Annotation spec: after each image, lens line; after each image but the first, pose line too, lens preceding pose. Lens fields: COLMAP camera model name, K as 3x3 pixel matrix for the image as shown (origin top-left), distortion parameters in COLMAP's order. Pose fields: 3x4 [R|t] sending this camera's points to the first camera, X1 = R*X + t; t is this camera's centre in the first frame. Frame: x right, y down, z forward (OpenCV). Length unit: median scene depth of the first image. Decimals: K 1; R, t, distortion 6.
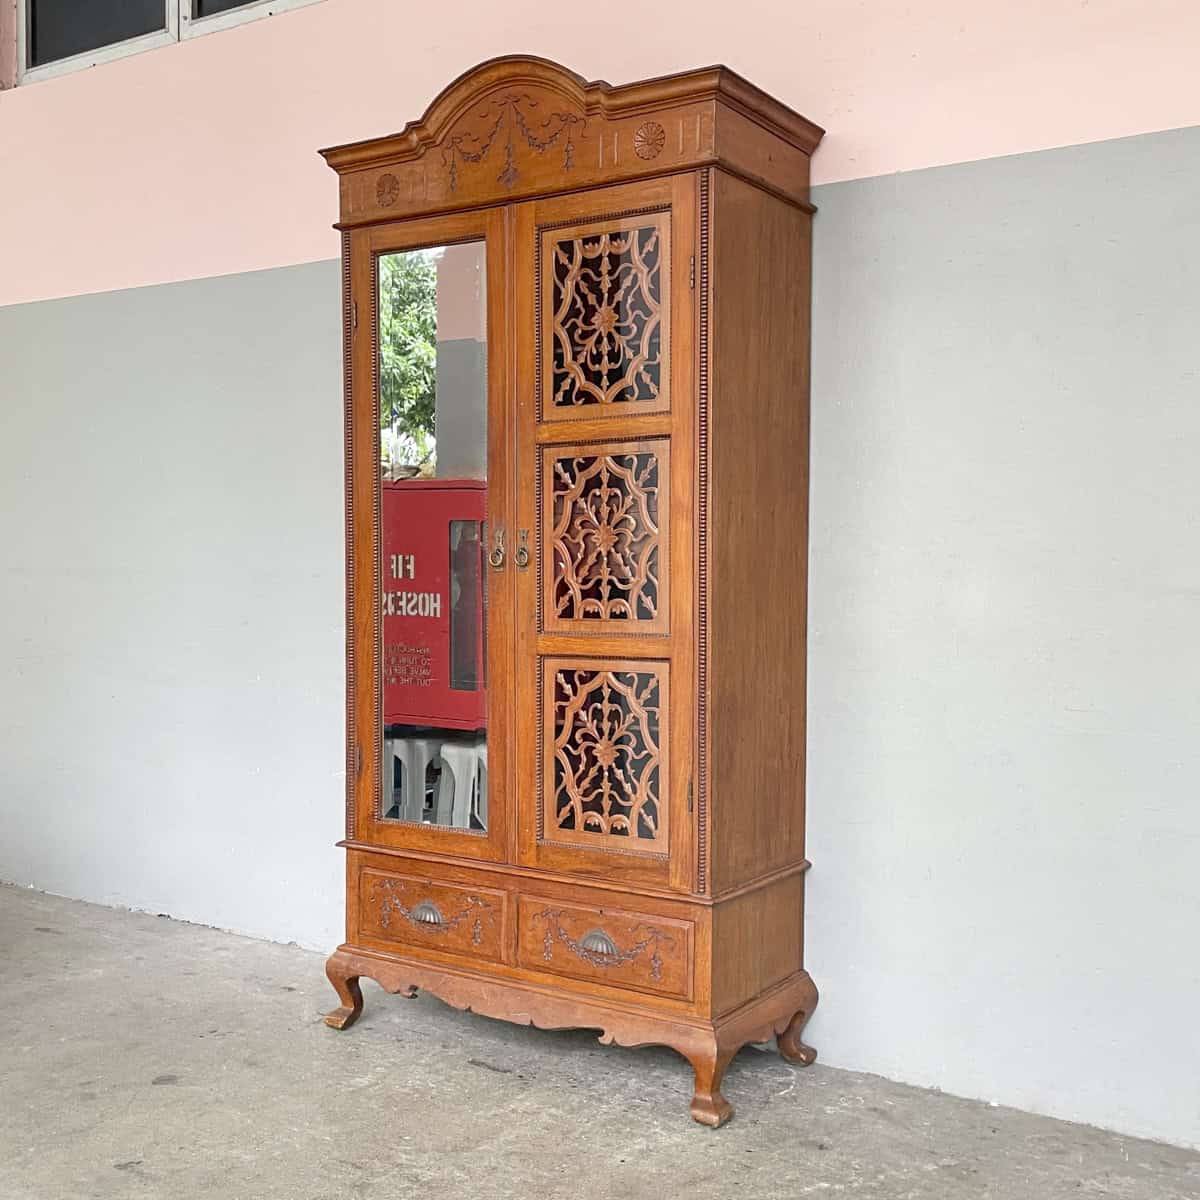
lens RADIAL K [[1368.7, 0, 596.5], [0, 1368.7, 664.6], [0, 0, 1]] dist [0.018655, -0.020507]
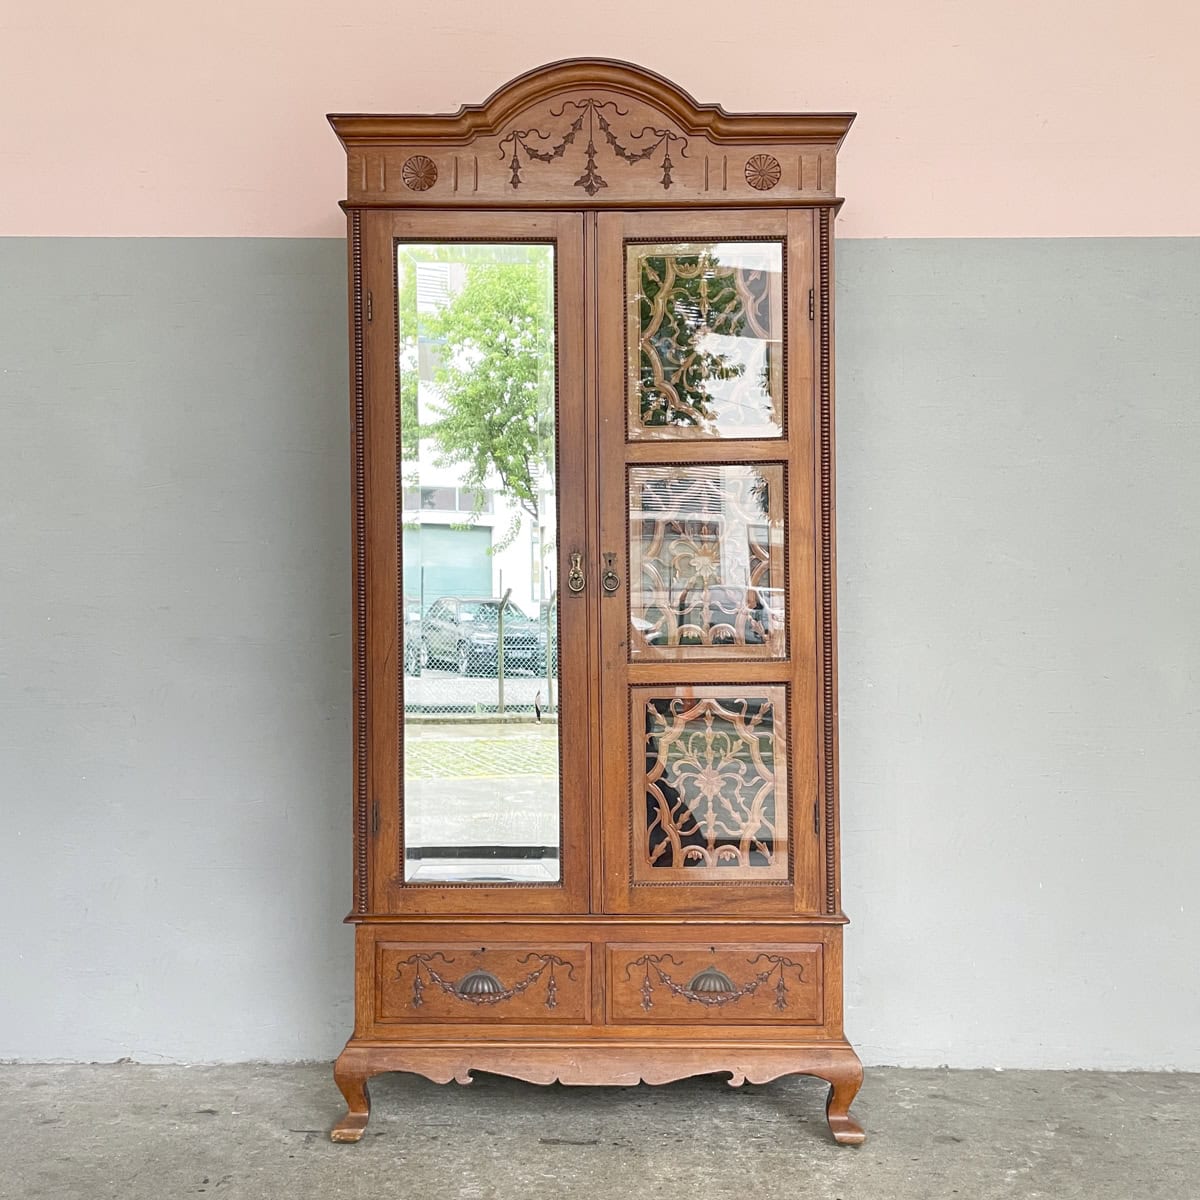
lens RADIAL K [[1284.1, 0, 599.6], [0, 1284.1, 618.8], [0, 0, 1]] dist [0.019656, -0.020492]
pose [[0.845608, -0.015205, 0.533588, -0.543291], [0.045191, 0.998045, -0.043177, -0.015711], [-0.531889, 0.060624, 0.844642, 0.264703]]
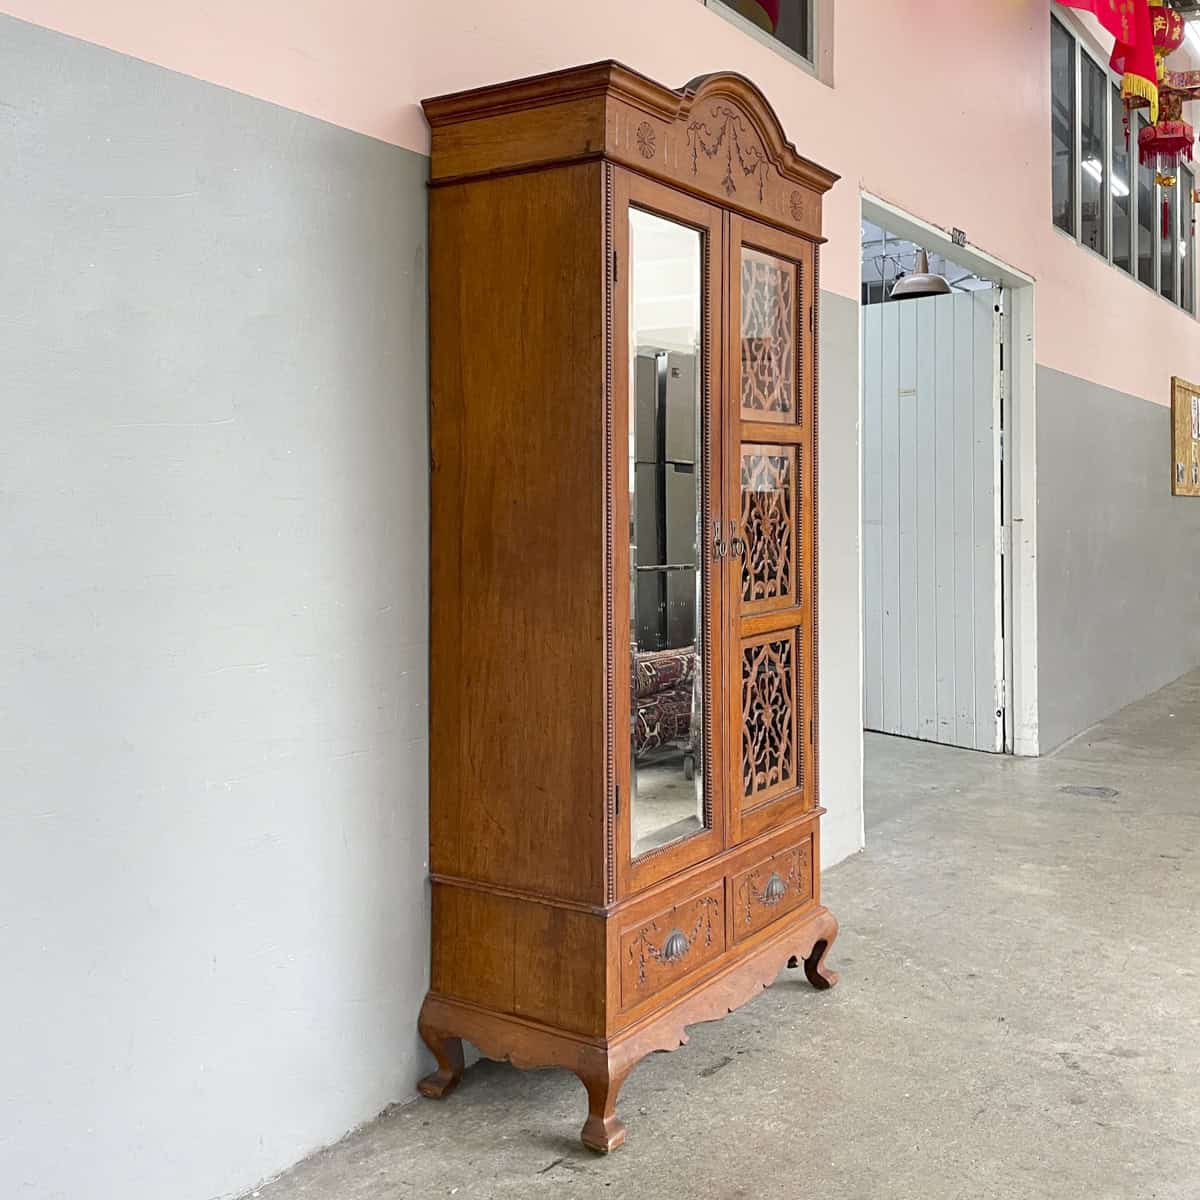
lens RADIAL K [[1314.5, 0, 601.4], [0, 1314.5, 511.4], [0, 0, 1]] dist [0.037649, -0.037395]
pose [[0.007986, -0.018944, 0.999789, -1.082267], [0.067598, 0.997544, 0.018362, -0.133798], [-0.997681, 0.067437, 0.009247, 1.114112]]
